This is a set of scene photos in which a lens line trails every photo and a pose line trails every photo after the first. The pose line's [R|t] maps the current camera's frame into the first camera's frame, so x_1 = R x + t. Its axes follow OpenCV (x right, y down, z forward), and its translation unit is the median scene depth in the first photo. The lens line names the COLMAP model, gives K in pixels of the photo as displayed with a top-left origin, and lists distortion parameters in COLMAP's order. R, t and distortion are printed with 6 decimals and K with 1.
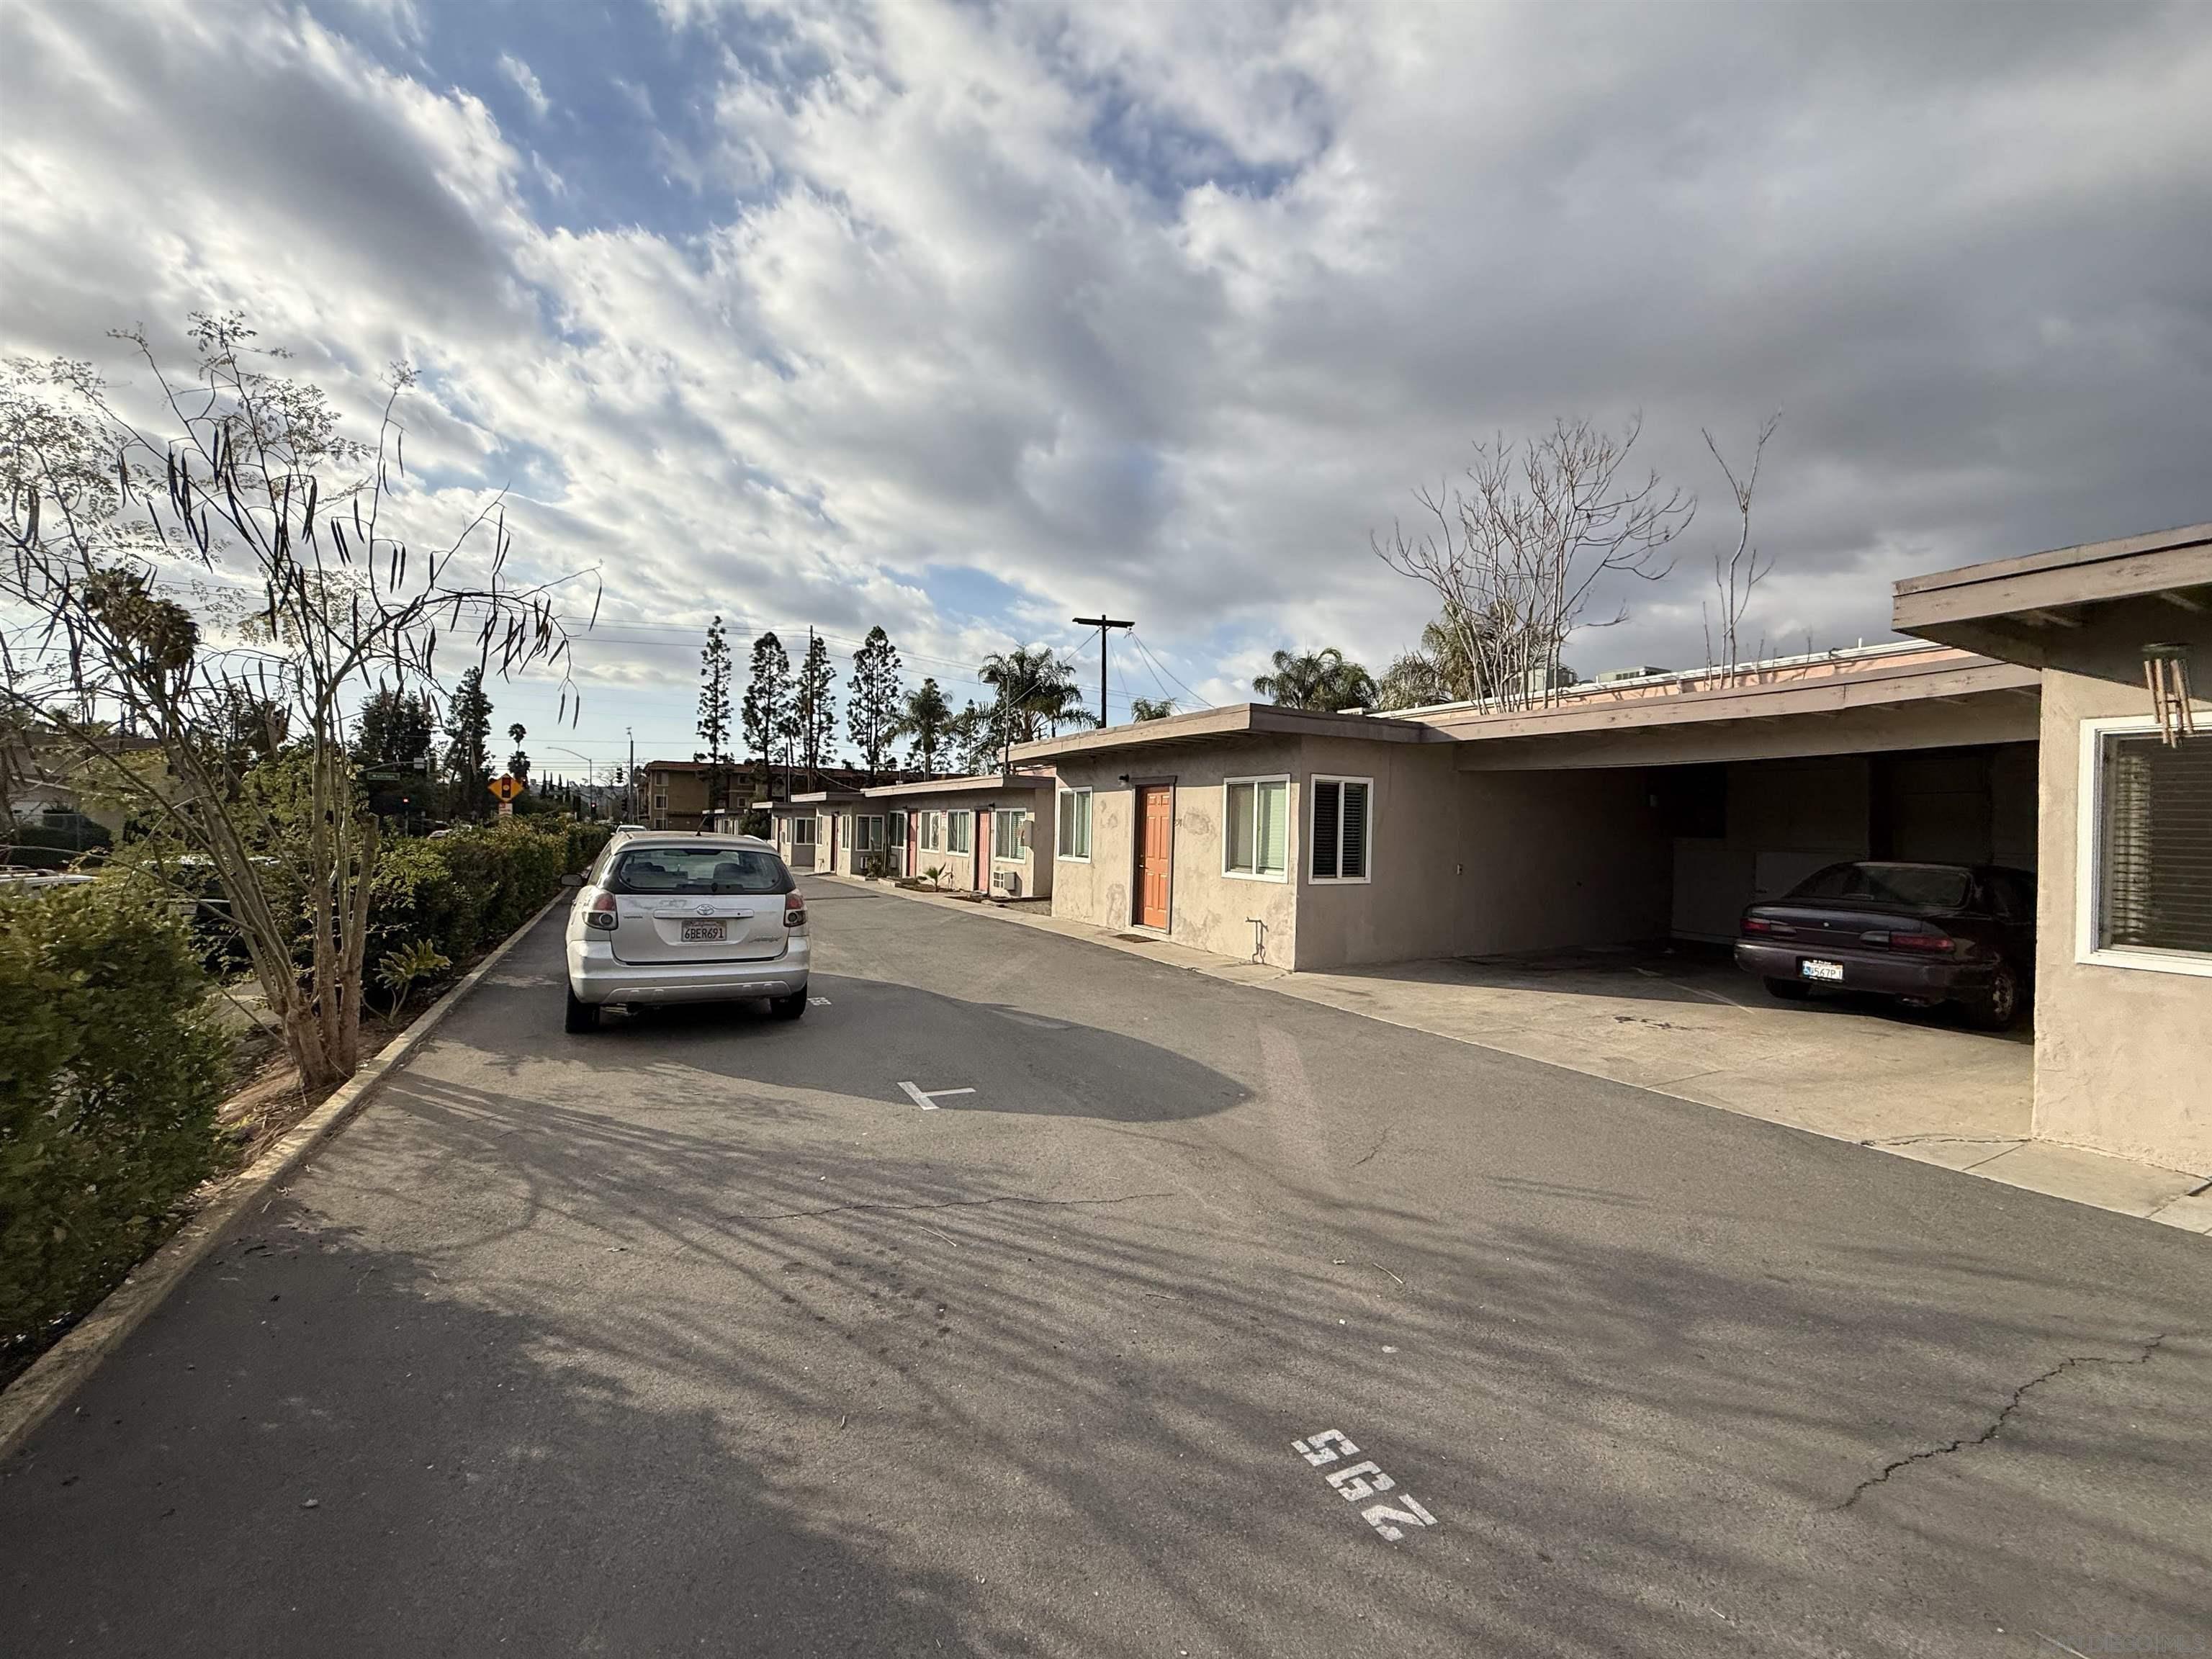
lens RADIAL K [[878.0, 0, 1111.2], [0, 878.0, 840.1], [0, 0, 1]] dist [-0.000814, -0.000153]
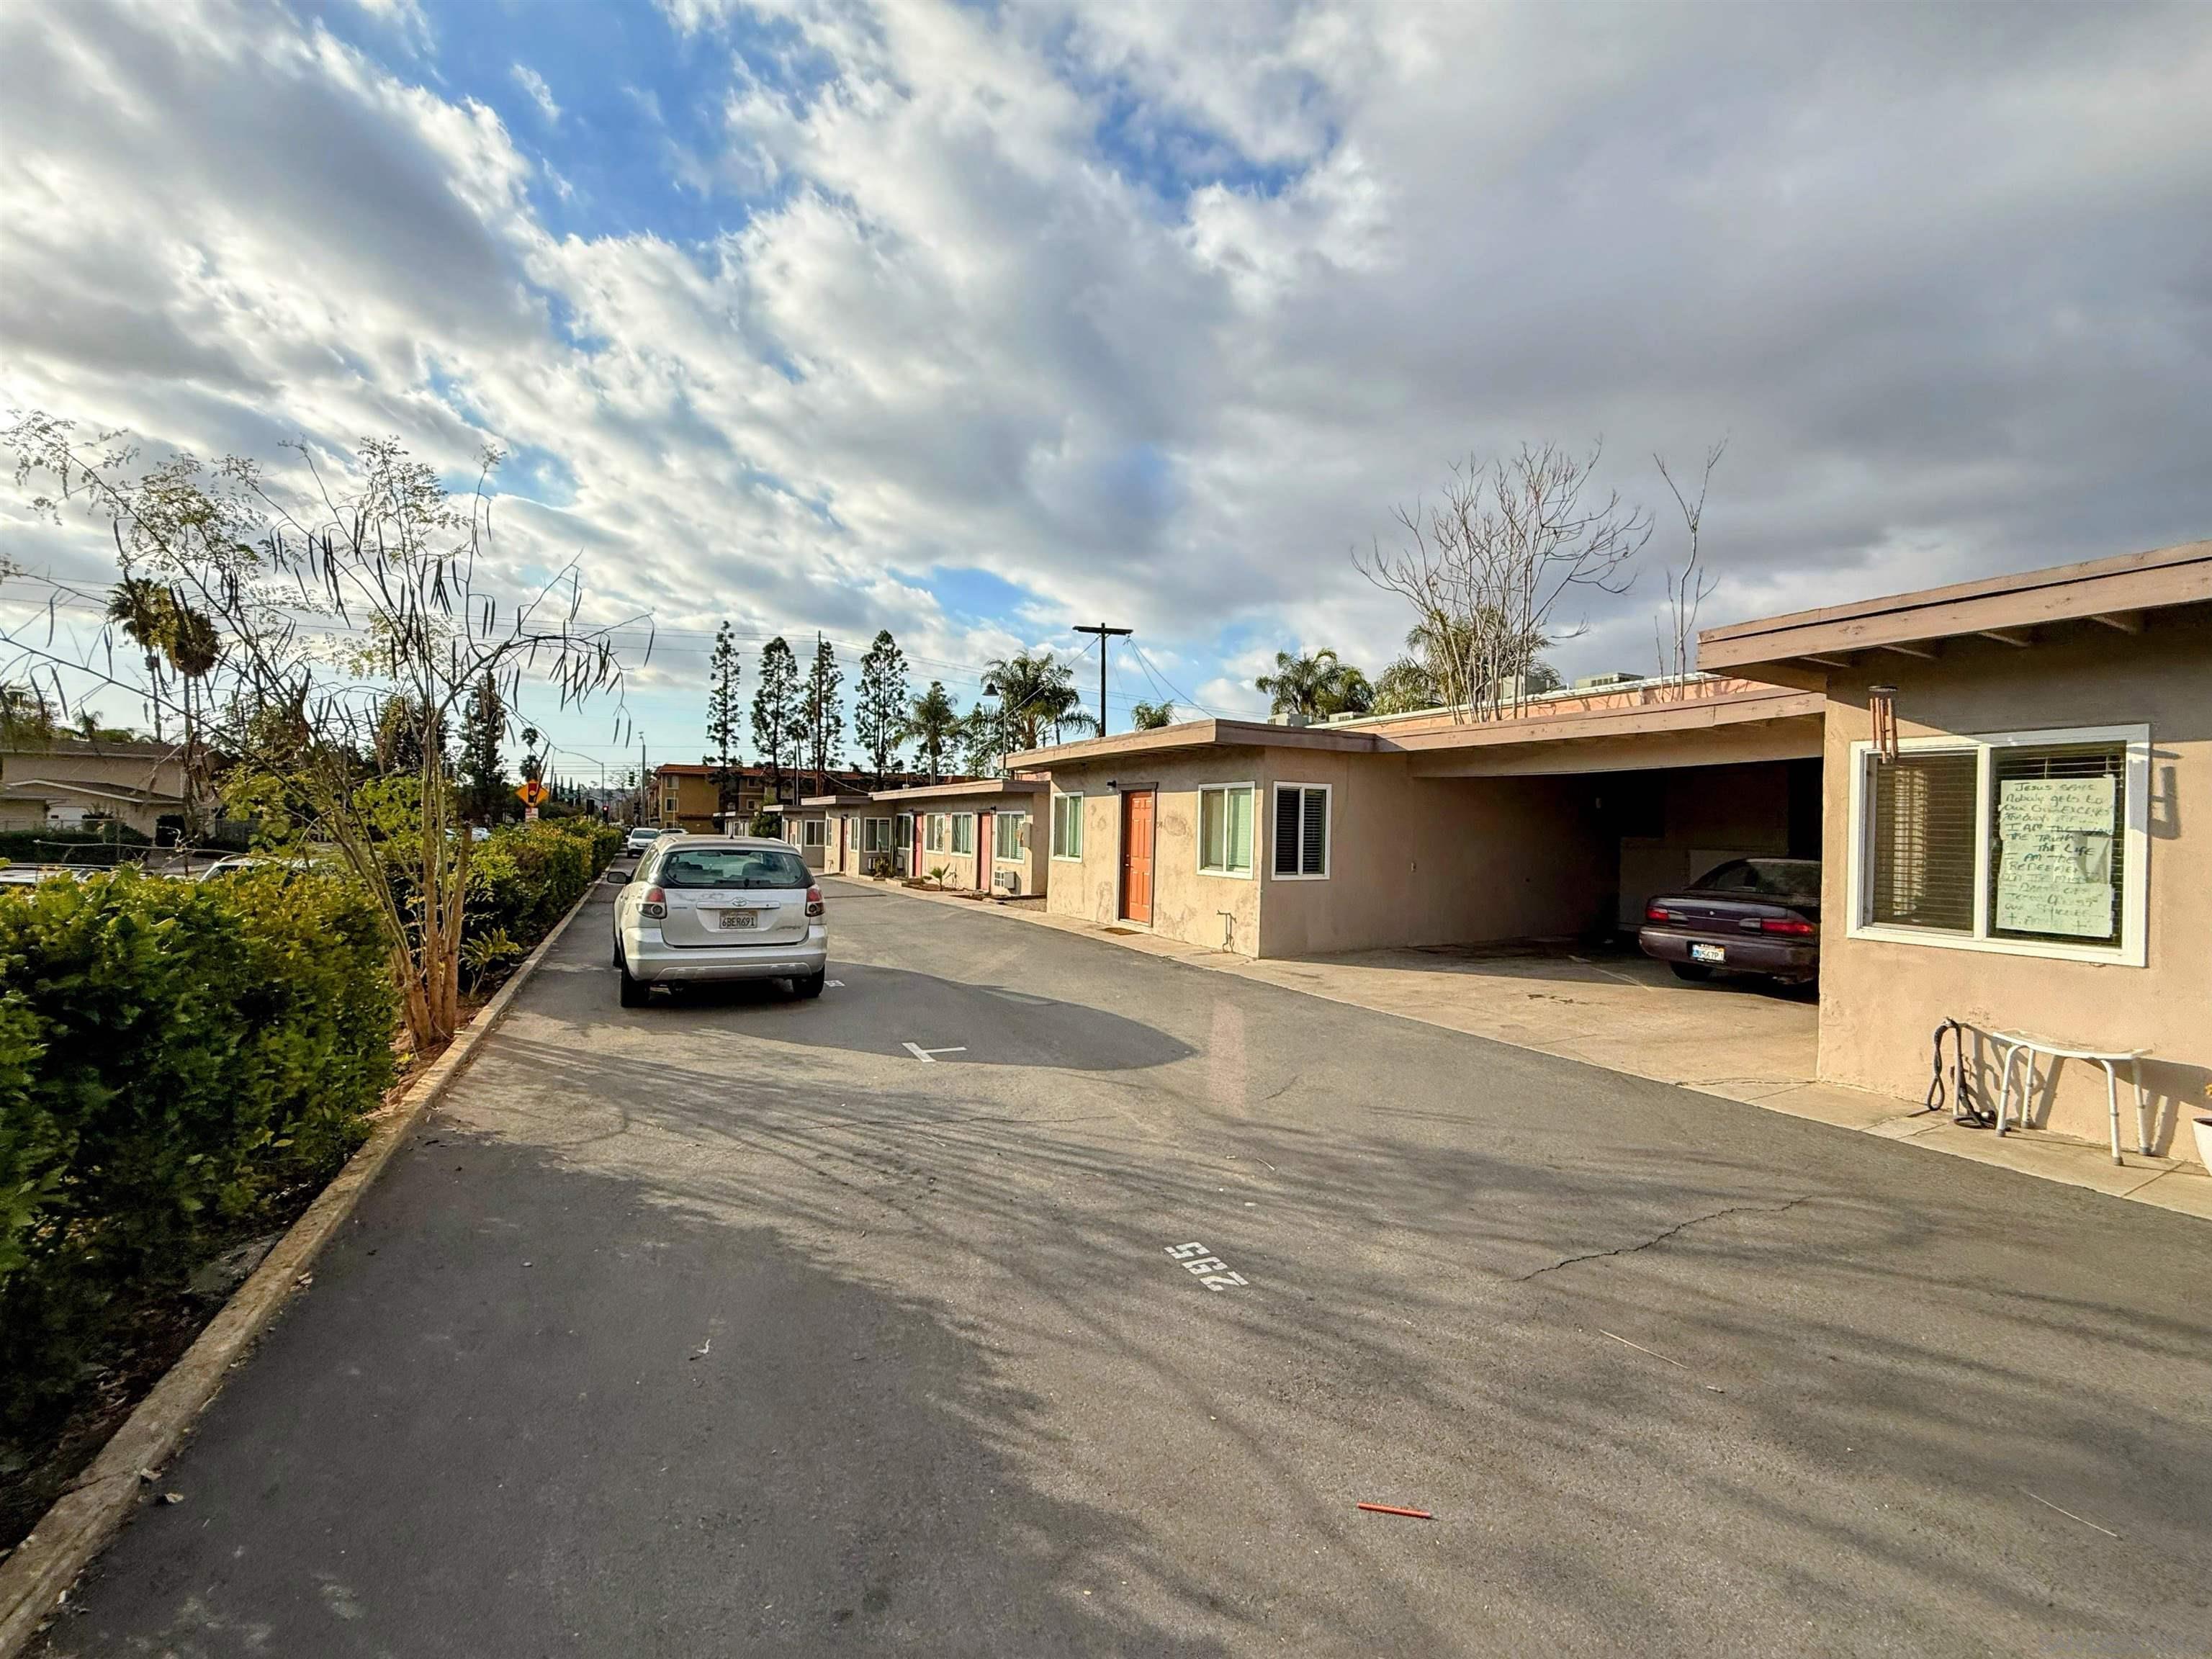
lens RADIAL K [[883.4, 0, 1106.0], [0, 883.4, 829.5], [0, 0, 1]] dist [0.002024, 0.000118]
pose [[0.999886, -0.003546, -0.014671, 0.033827], [0.003353, 0.999907, -0.013185, 0.000062], [0.014716, 0.013134, 0.999805, -0.129608]]
